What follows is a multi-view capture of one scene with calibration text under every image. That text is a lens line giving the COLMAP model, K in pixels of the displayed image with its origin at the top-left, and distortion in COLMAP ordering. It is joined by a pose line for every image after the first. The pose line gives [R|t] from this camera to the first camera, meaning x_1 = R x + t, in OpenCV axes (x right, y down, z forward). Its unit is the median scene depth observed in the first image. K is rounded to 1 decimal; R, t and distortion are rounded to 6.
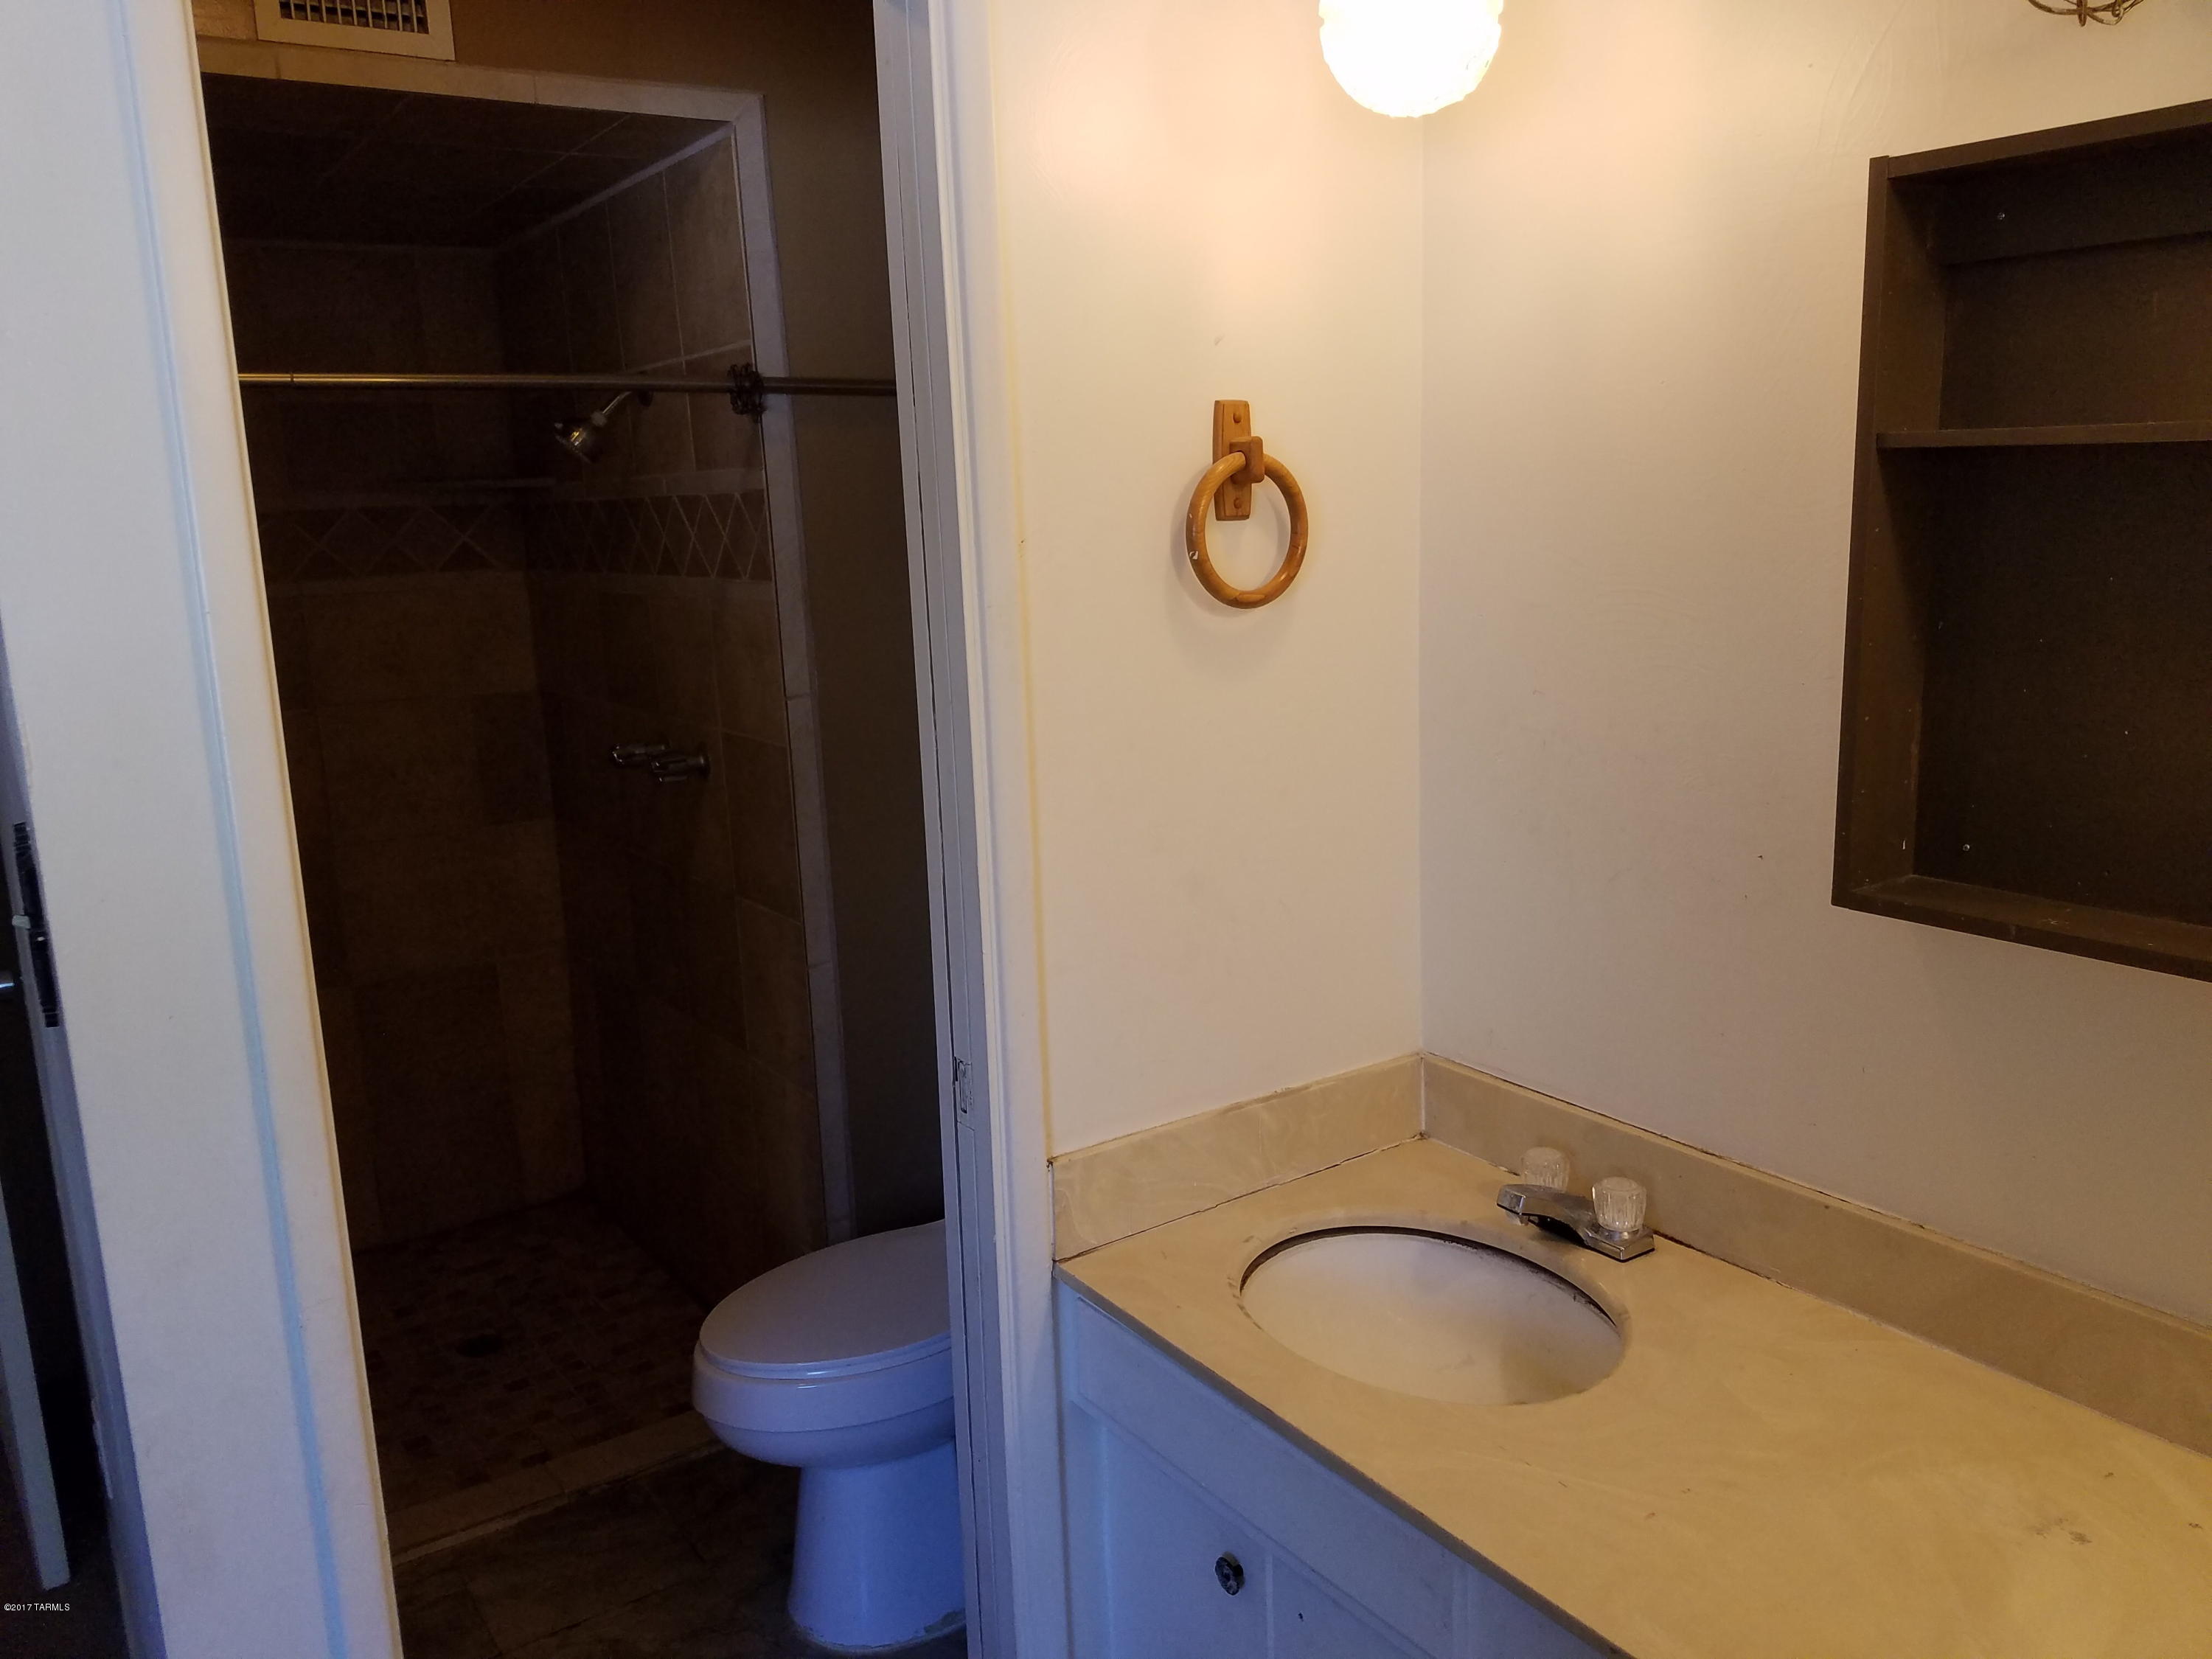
lens RADIAL K [[1663.7, 0, 1180.7], [0, 1663.7, 827.9], [0, 0, 1]] dist [0.107140, -0.070096]
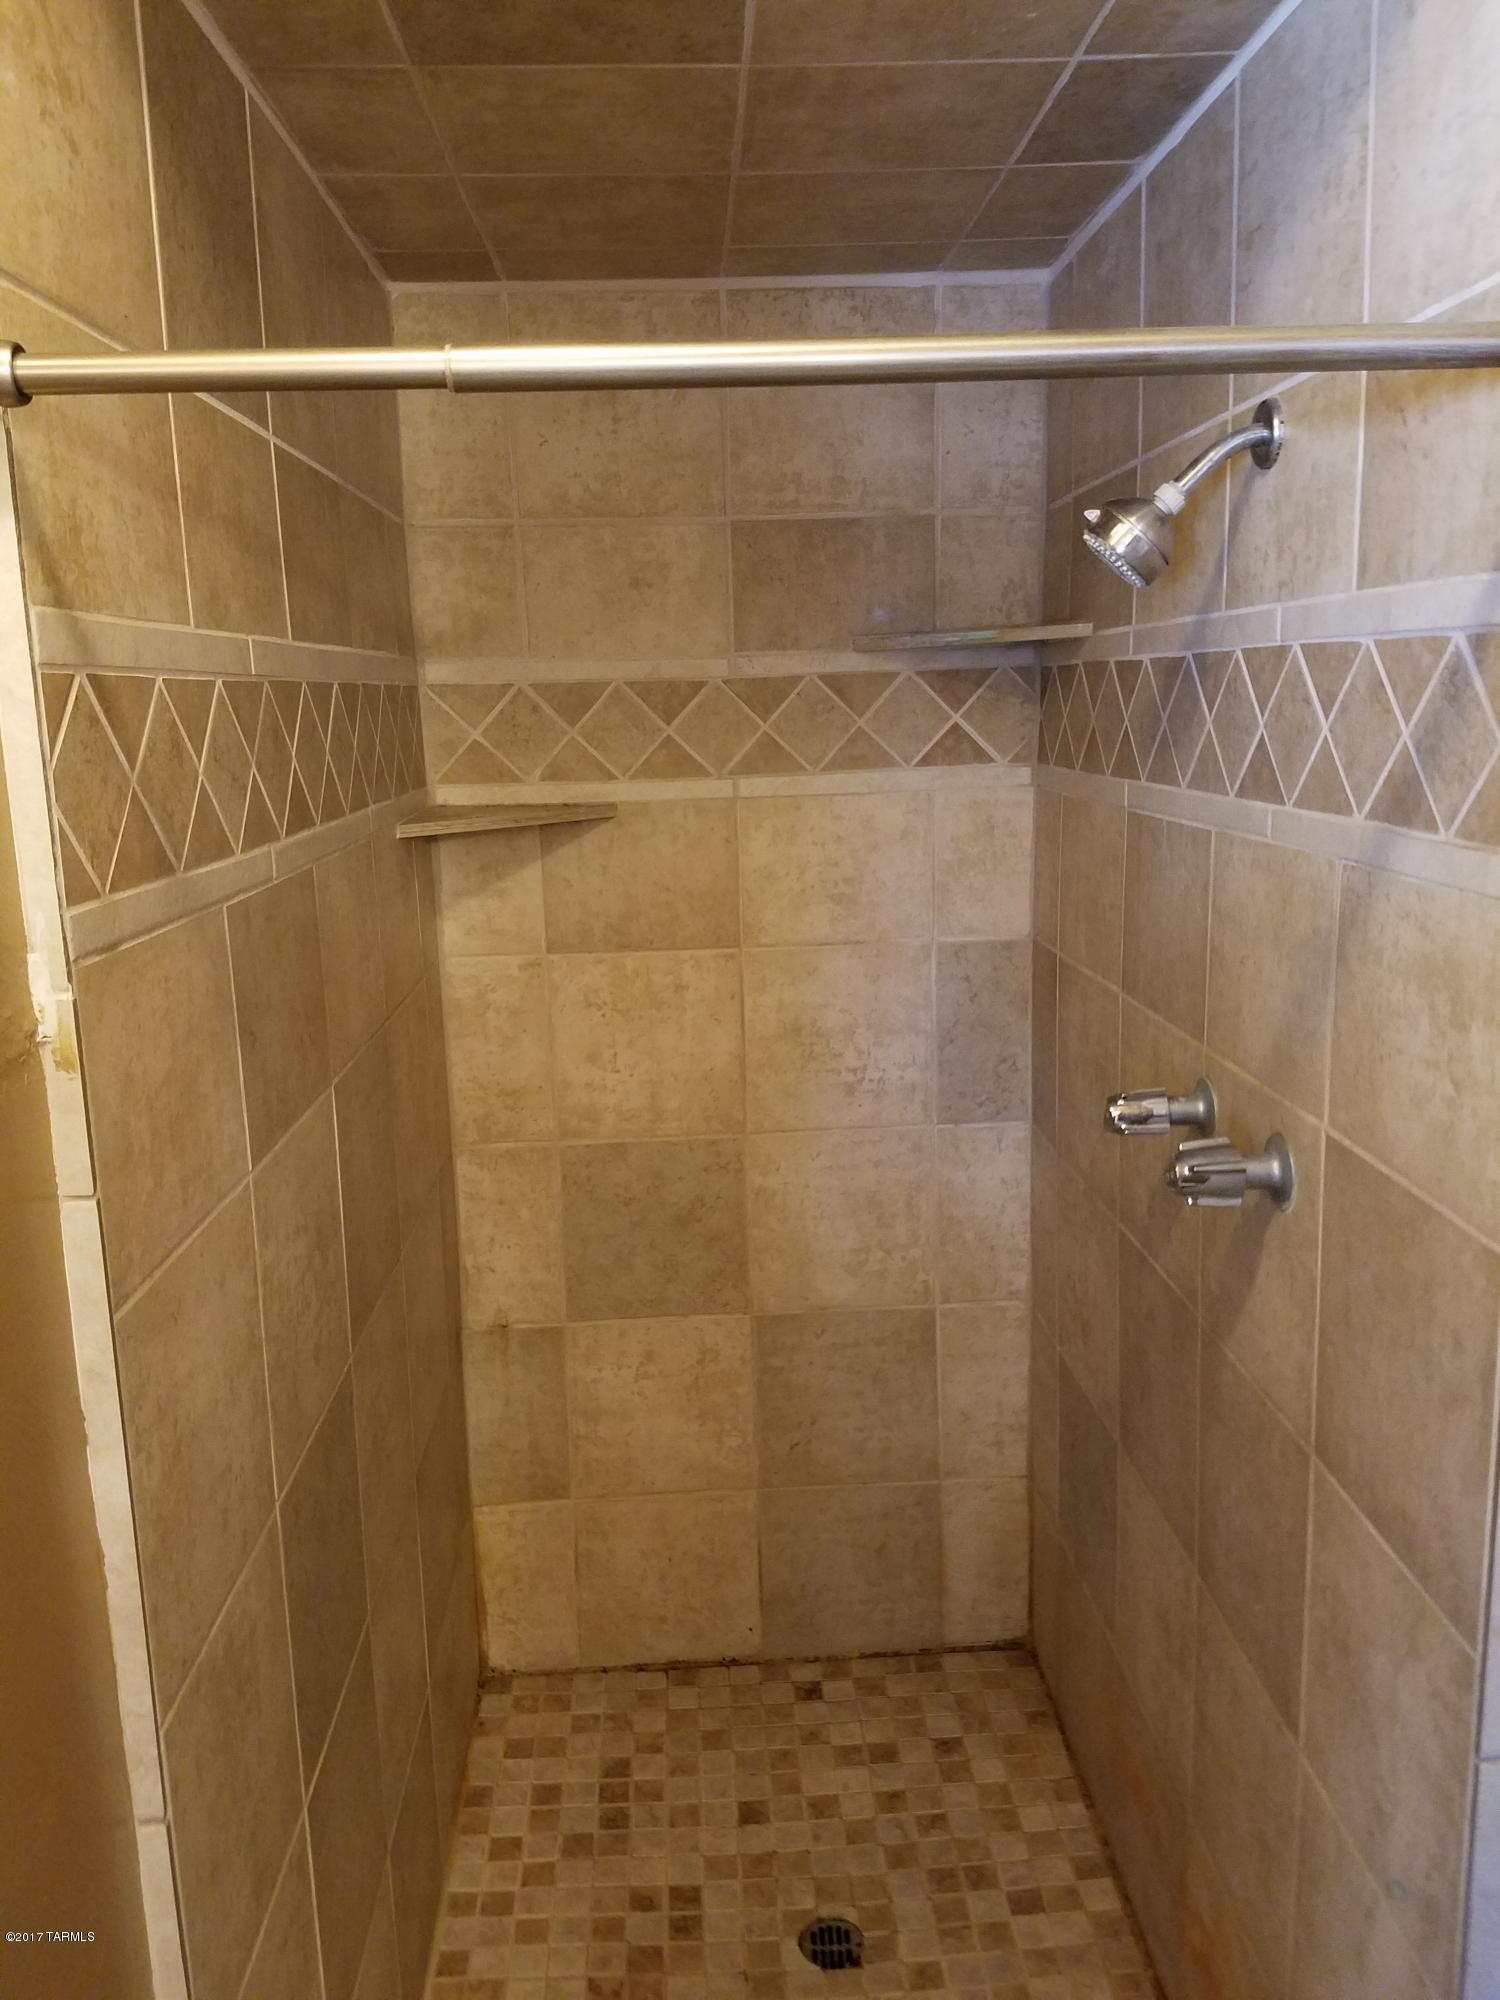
lens RADIAL K [[1504.2, 0, 747.5], [0, 1504.2, 1000.4], [0, 0, 1]] dist [0.107140, -0.070096]
pose [[0.828554, 0.123578, -0.546101, -0.166948], [-0.107569, 0.992303, 0.061344, -0.098448], [0.549479, 0.007917, 0.835470, 0.510431]]
